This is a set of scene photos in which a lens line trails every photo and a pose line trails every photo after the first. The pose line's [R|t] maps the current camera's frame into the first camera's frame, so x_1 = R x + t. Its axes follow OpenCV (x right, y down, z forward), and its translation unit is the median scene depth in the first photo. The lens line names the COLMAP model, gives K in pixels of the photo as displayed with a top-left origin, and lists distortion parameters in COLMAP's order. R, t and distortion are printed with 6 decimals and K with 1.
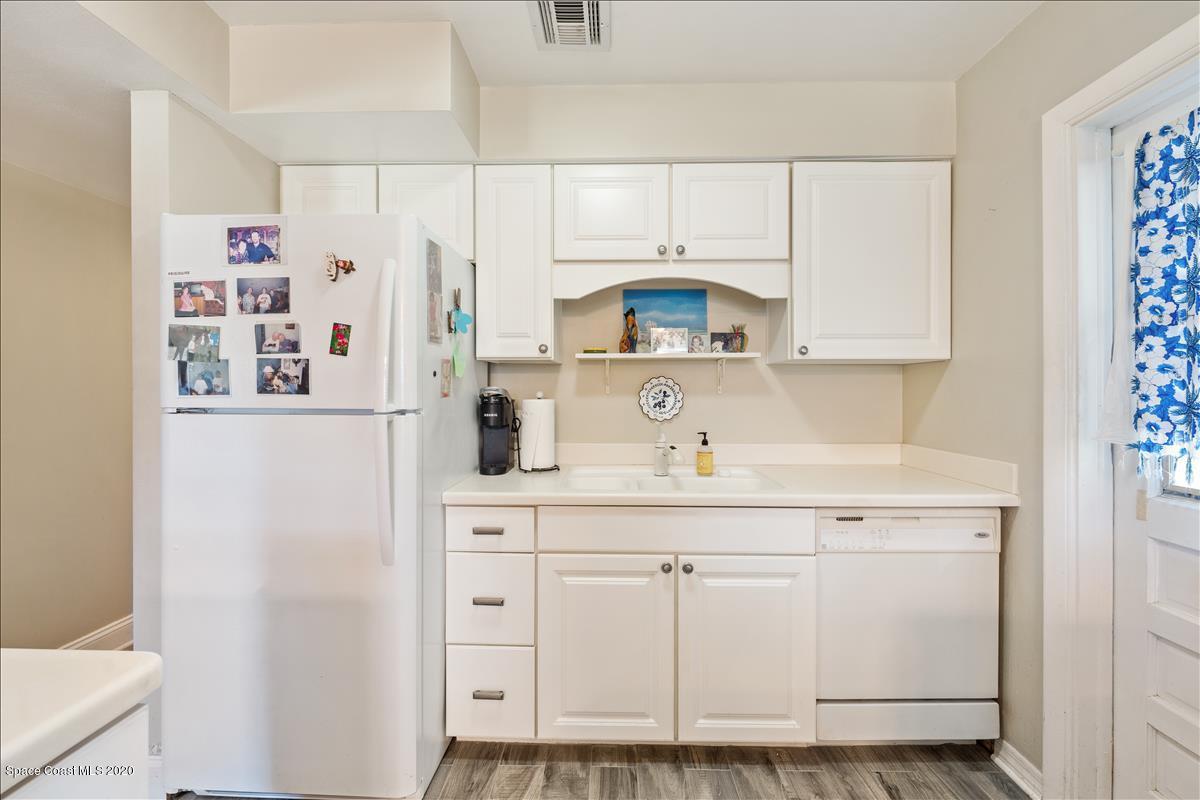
lens RADIAL K [[497.5, 0, 598.0], [0, 497.5, 392.2], [0, 0, 1]] dist [-0.011921, -0.000036]
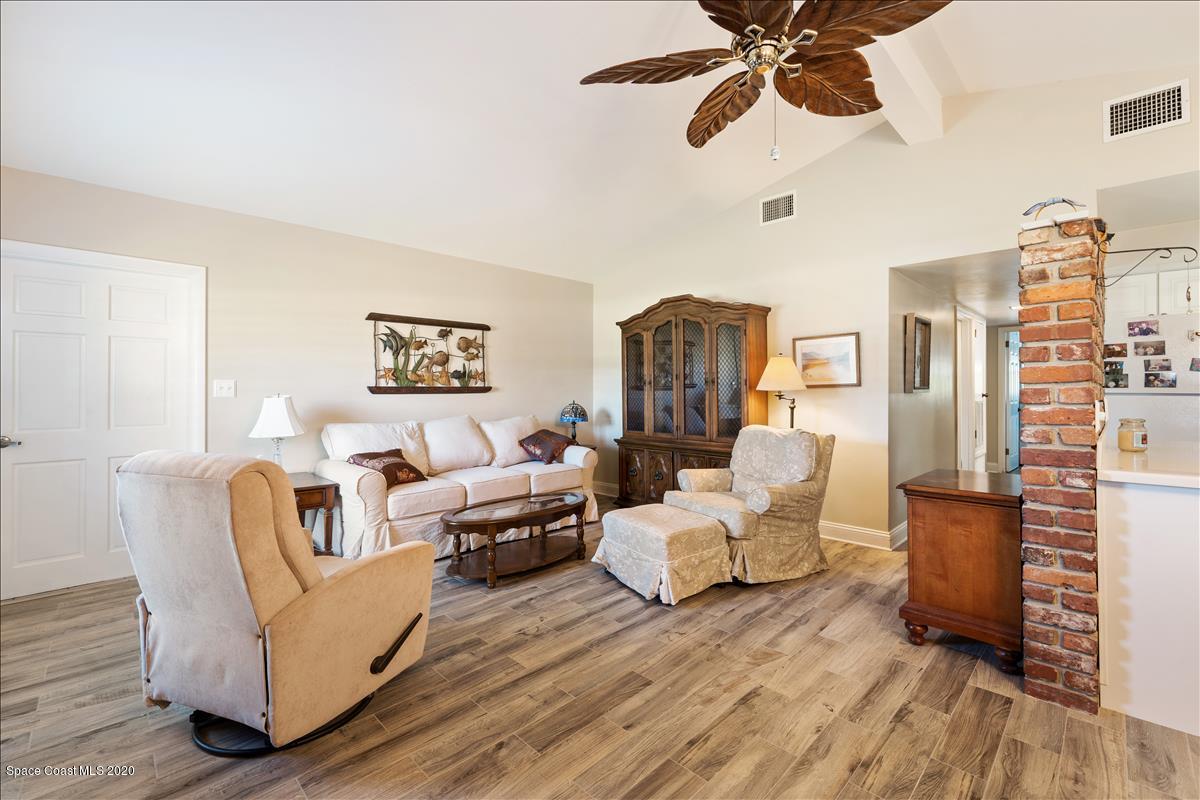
lens RADIAL K [[510.9, 0, 599.2], [0, 510.9, 389.0], [0, 0, 1]] dist [0.001134, -0.000594]
pose [[0.723435, 0.000598, -0.690392, -0.798699], [-0.003813, 0.999988, -0.003130, 0.026880], [0.690382, 0.004897, 0.723429, -2.480661]]
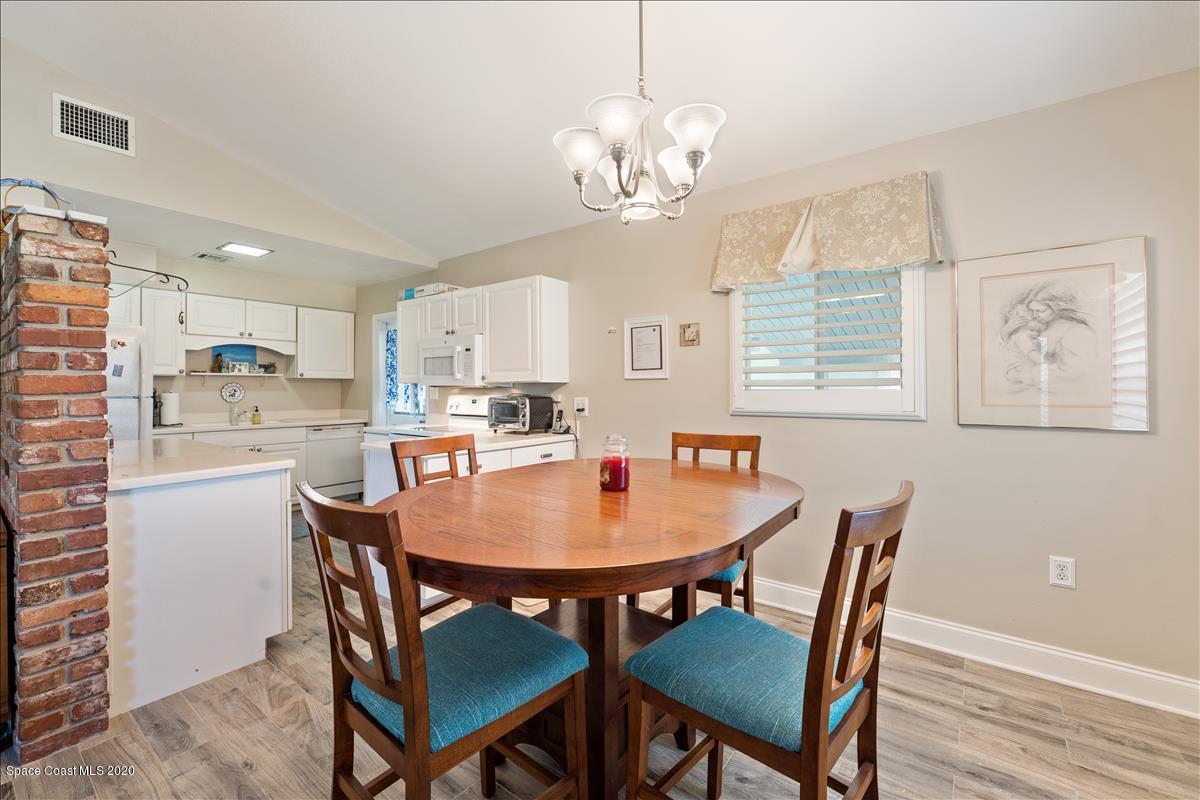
lens RADIAL K [[499.1, 0, 605.7], [0, 499.1, 384.6], [0, 0, 1]] dist [0.001172, -0.000077]
pose [[0.579410, 0.006256, 0.815012, -1.058321], [0.000529, 0.999967, -0.008052, -0.006482], [-0.815036, 0.005097, 0.579388, -2.423091]]
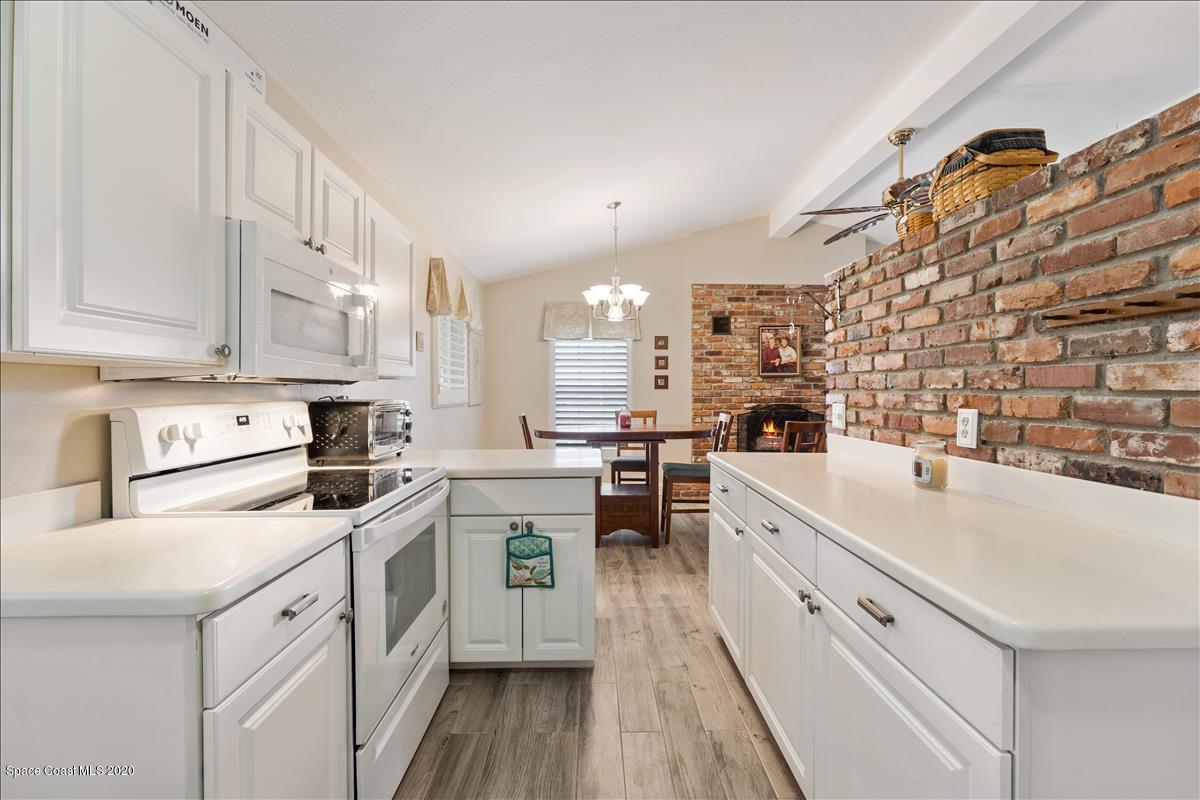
lens RADIAL K [[502.6, 0, 600.0], [0, 502.6, 390.6], [0, 0, 1]] dist [0.001007, 0.000614]
pose [[-0.999011, 0.001540, -0.044436, 0.044057], [0.001500, 0.999998, 0.000937, 0.001329], [0.044437, 0.000869, -0.999012, 0.819007]]
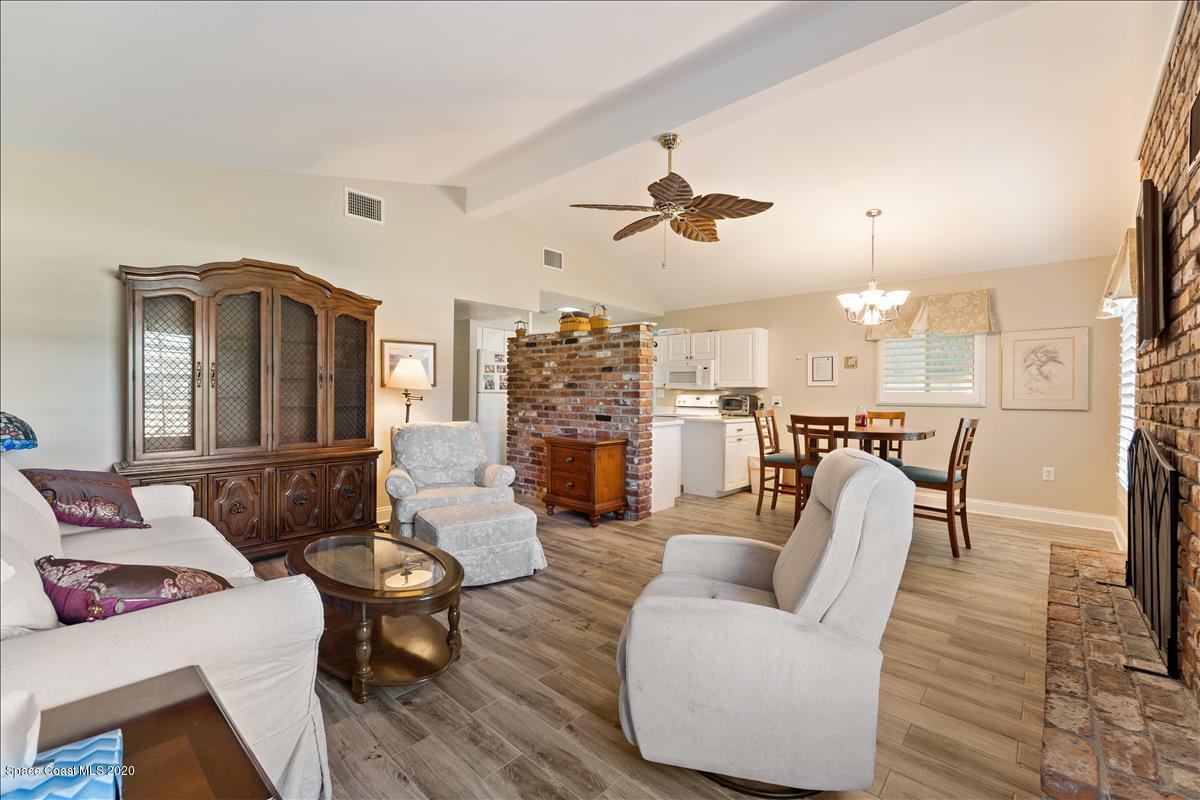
lens RADIAL K [[495.4, 0, 602.0], [0, 495.4, 397.7], [0, 0, 1]] dist [0.001315, -0.000314]
pose [[0.654399, 0.003537, 0.756141, -3.244785], [-0.011397, 0.999922, 0.005186, 0.042644], [-0.756063, -0.012012, 0.654388, -2.556155]]
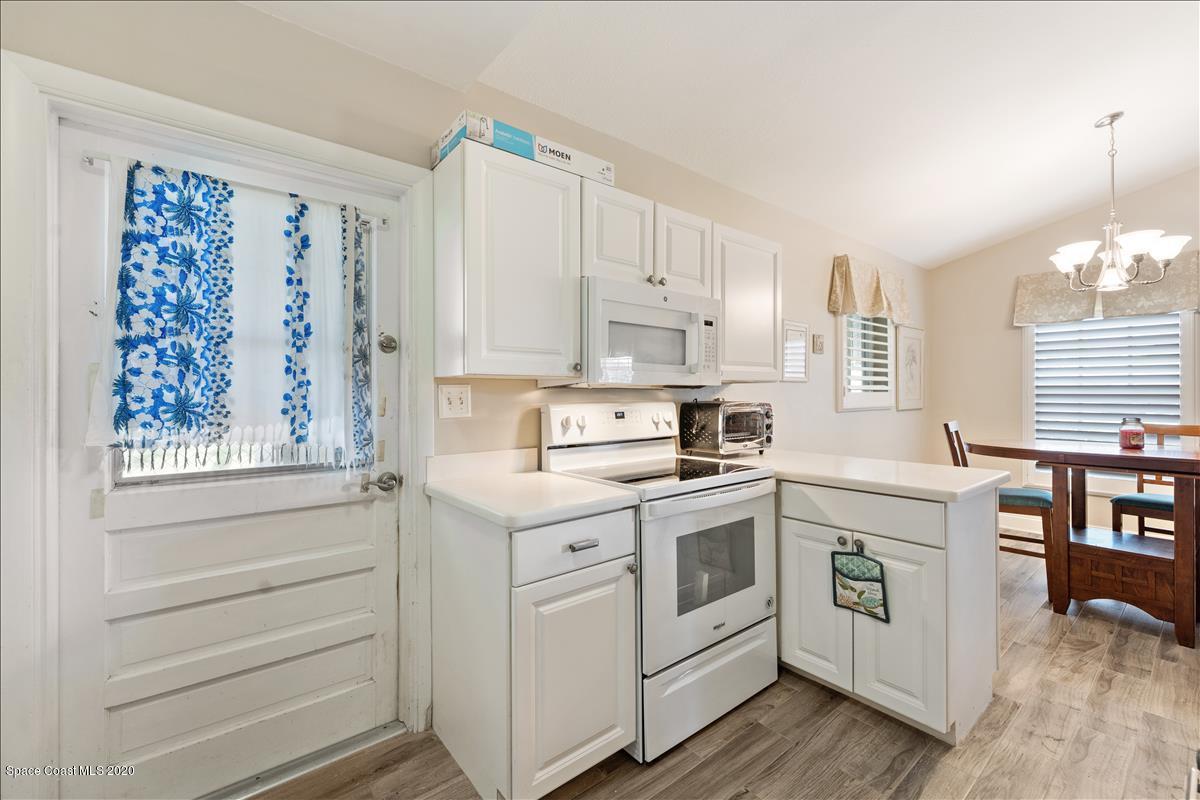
lens RADIAL K [[502.6, 0, 600.0], [0, 502.6, 390.6], [0, 0, 1]] dist [0.001007, 0.000614]
pose [[-0.651830, 0.005724, 0.758343, -0.325729], [0.002610, 0.999983, -0.005305, -0.000296], [-0.758360, -0.001479, -0.651834, 0.729957]]
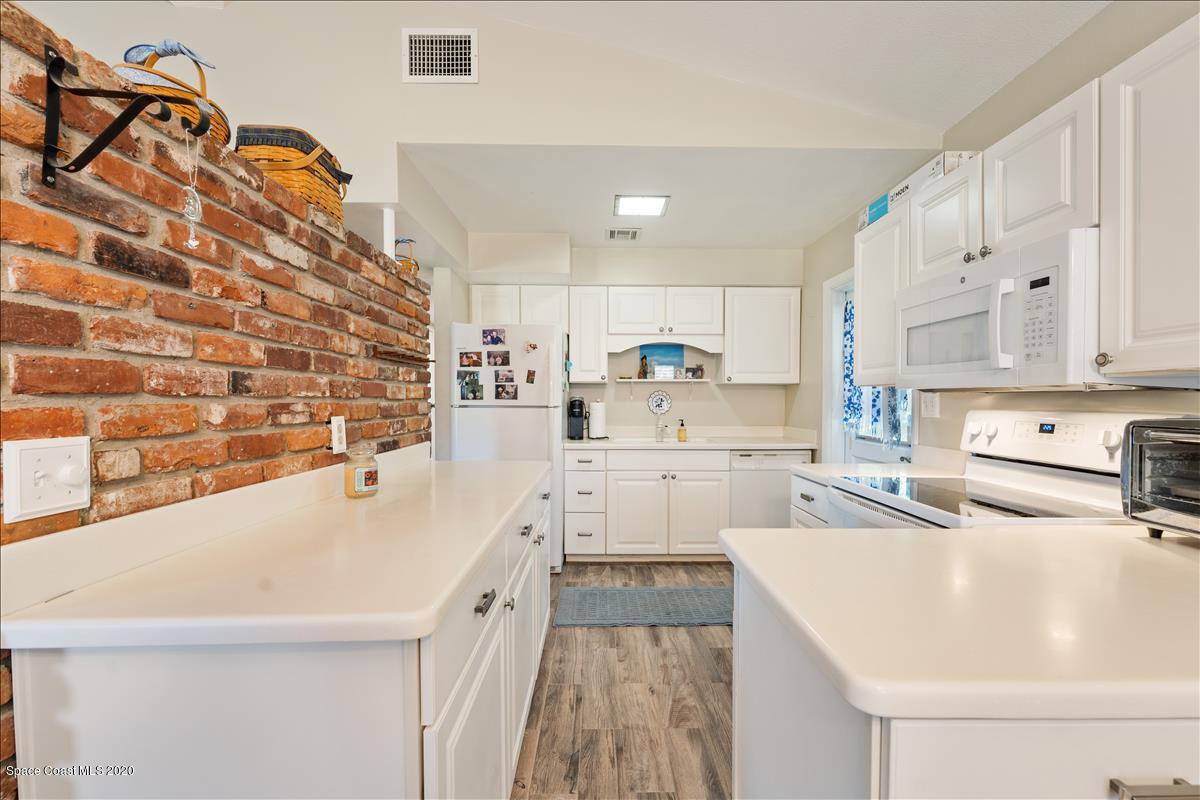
lens RADIAL K [[500.6, 0, 604.5], [0, 500.6, 408.8], [0, 0, 1]] dist [0.001143, -0.000078]
pose [[0.999093, 0.000656, 0.042573, -0.234037], [-0.001417, 0.999839, 0.017863, 0.004783], [-0.042554, -0.017907, 0.998934, -1.277810]]
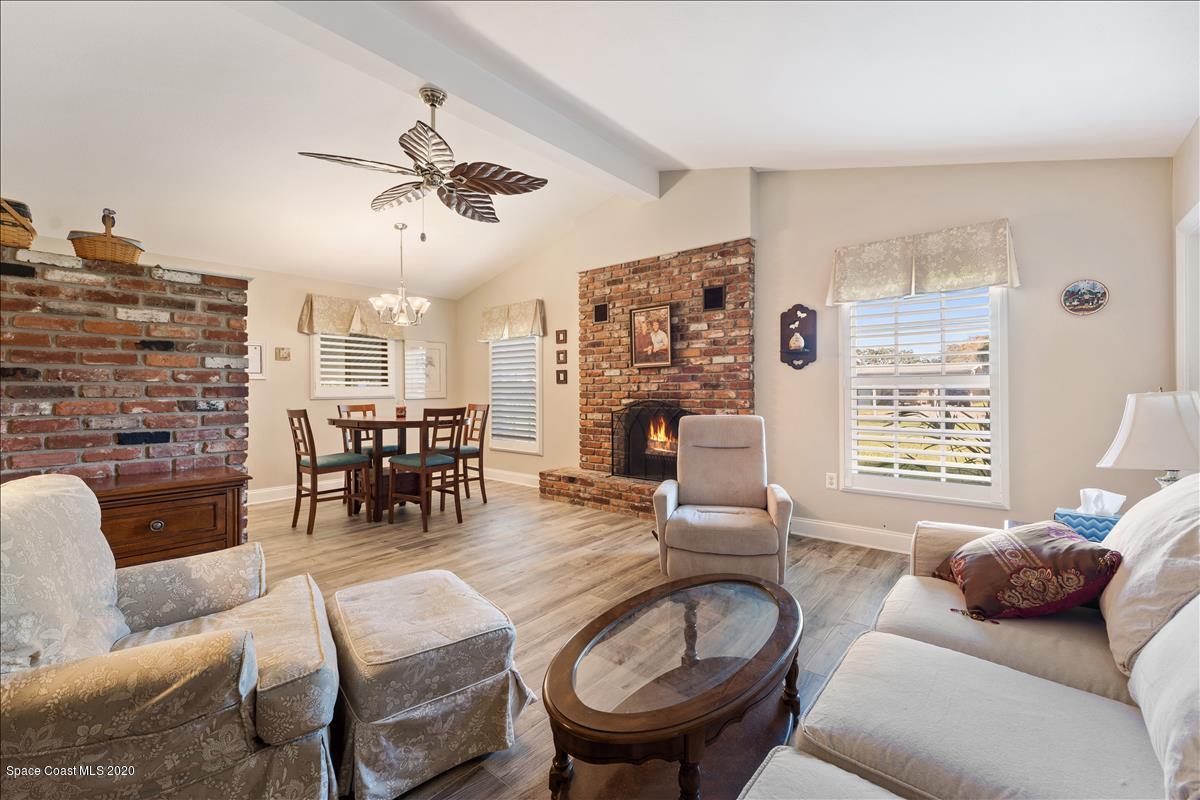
lens RADIAL K [[502.6, 0, 600.0], [0, 502.6, 390.6], [0, 0, 1]] dist [0.001007, 0.000614]
pose [[-0.782597, 0.005172, 0.622508, -3.085469], [0.007561, 0.999971, 0.001198, 0.040596], [-0.622483, 0.005645, -0.782613, -0.187864]]
